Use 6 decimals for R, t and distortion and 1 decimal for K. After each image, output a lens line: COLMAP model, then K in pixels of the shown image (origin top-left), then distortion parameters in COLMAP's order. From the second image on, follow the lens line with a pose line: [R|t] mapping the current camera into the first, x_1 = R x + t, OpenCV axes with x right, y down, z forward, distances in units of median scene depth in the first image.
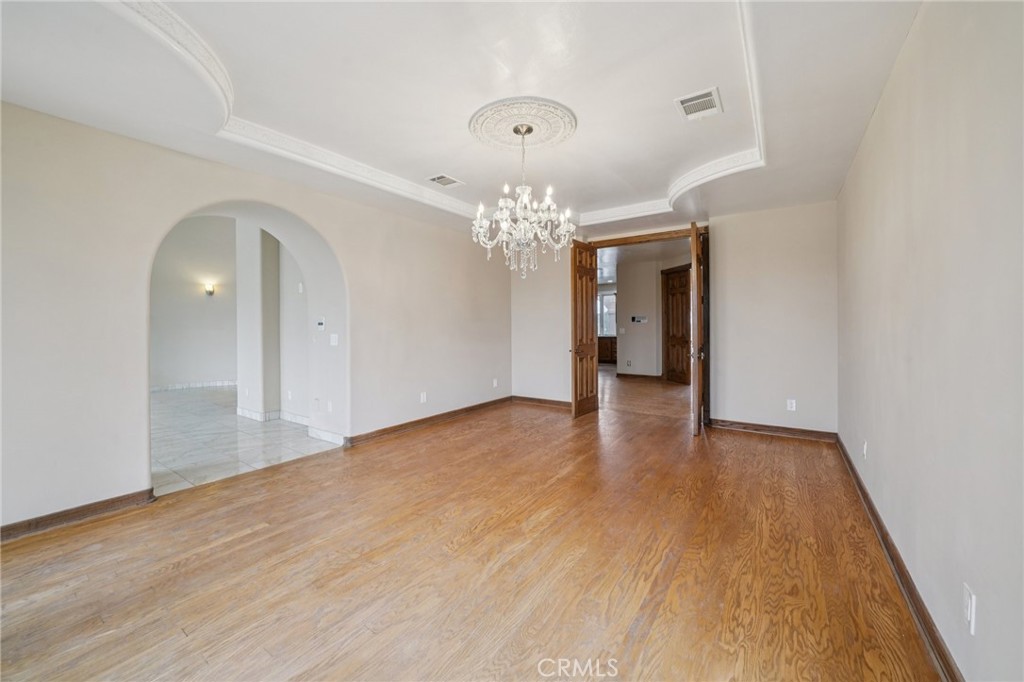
lens RADIAL K [[389.8, 0, 509.6], [0, 389.8, 333.3], [0, 0, 1]] dist [-0.002439, -0.000022]
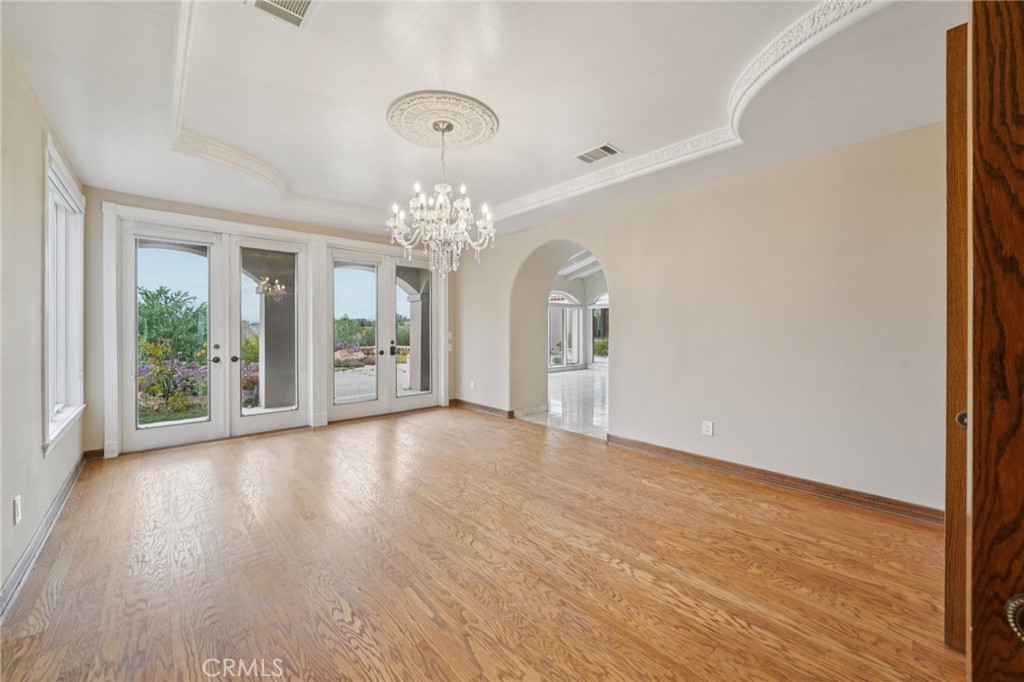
lens RADIAL K [[389.8, 0, 503.4], [0, 389.8, 325.2], [0, 0, 1]] dist [-0.002439, -0.000022]
pose [[-0.216718, 0.000433, -0.976234, 0.765428], [-0.014557, 0.999887, 0.003675, -0.026290], [0.976126, 0.015008, -0.216687, 1.081711]]
